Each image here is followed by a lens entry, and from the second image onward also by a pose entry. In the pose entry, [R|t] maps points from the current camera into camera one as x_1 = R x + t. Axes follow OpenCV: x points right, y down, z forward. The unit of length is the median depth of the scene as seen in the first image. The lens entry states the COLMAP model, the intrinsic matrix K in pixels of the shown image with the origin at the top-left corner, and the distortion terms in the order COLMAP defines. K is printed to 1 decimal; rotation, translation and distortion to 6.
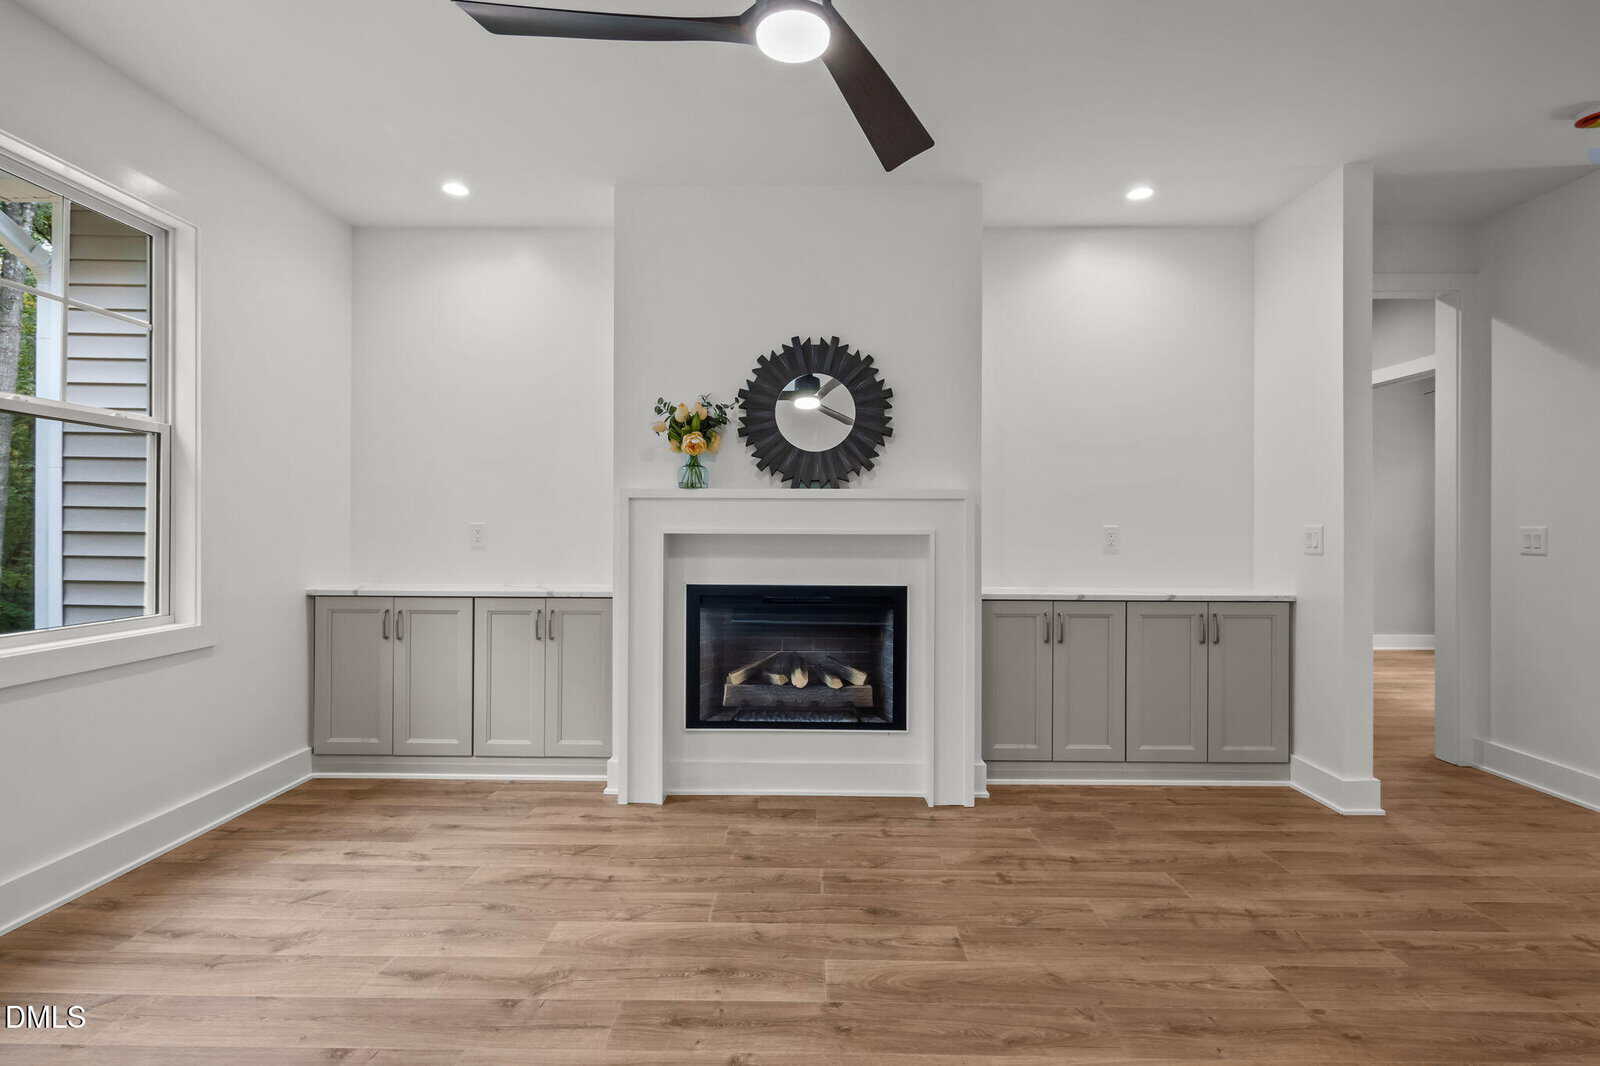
lens RADIAL K [[739.8, 0, 799.1], [0, 739.8, 520.9], [0, 0, 1]] dist [0.004789, -0.001647]
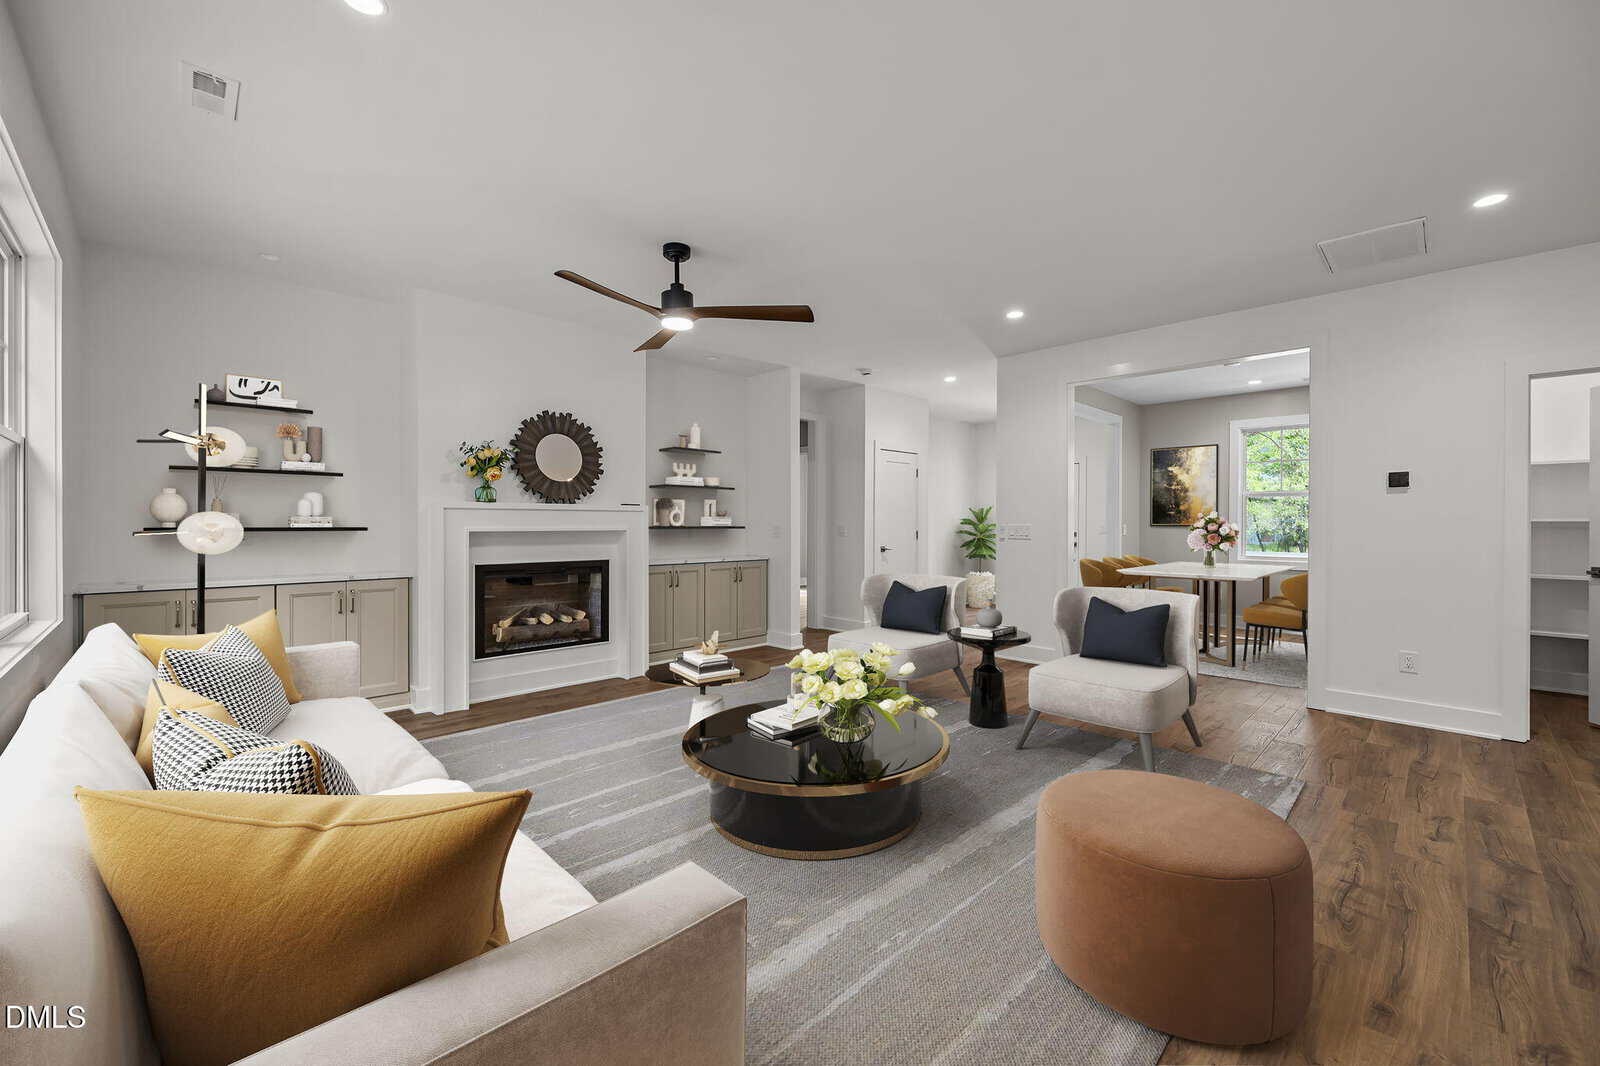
lens RADIAL K [[662.2, 0, 800.8], [0, 662.2, 527.4], [0, 0, 1]] dist [-0.004419, 0.000015]
pose [[0.710181, -0.010111, 0.703946, -0.634447], [-0.006742, 0.999753, 0.021161, -0.024795], [-0.703987, -0.019774, 0.709938, -0.436329]]
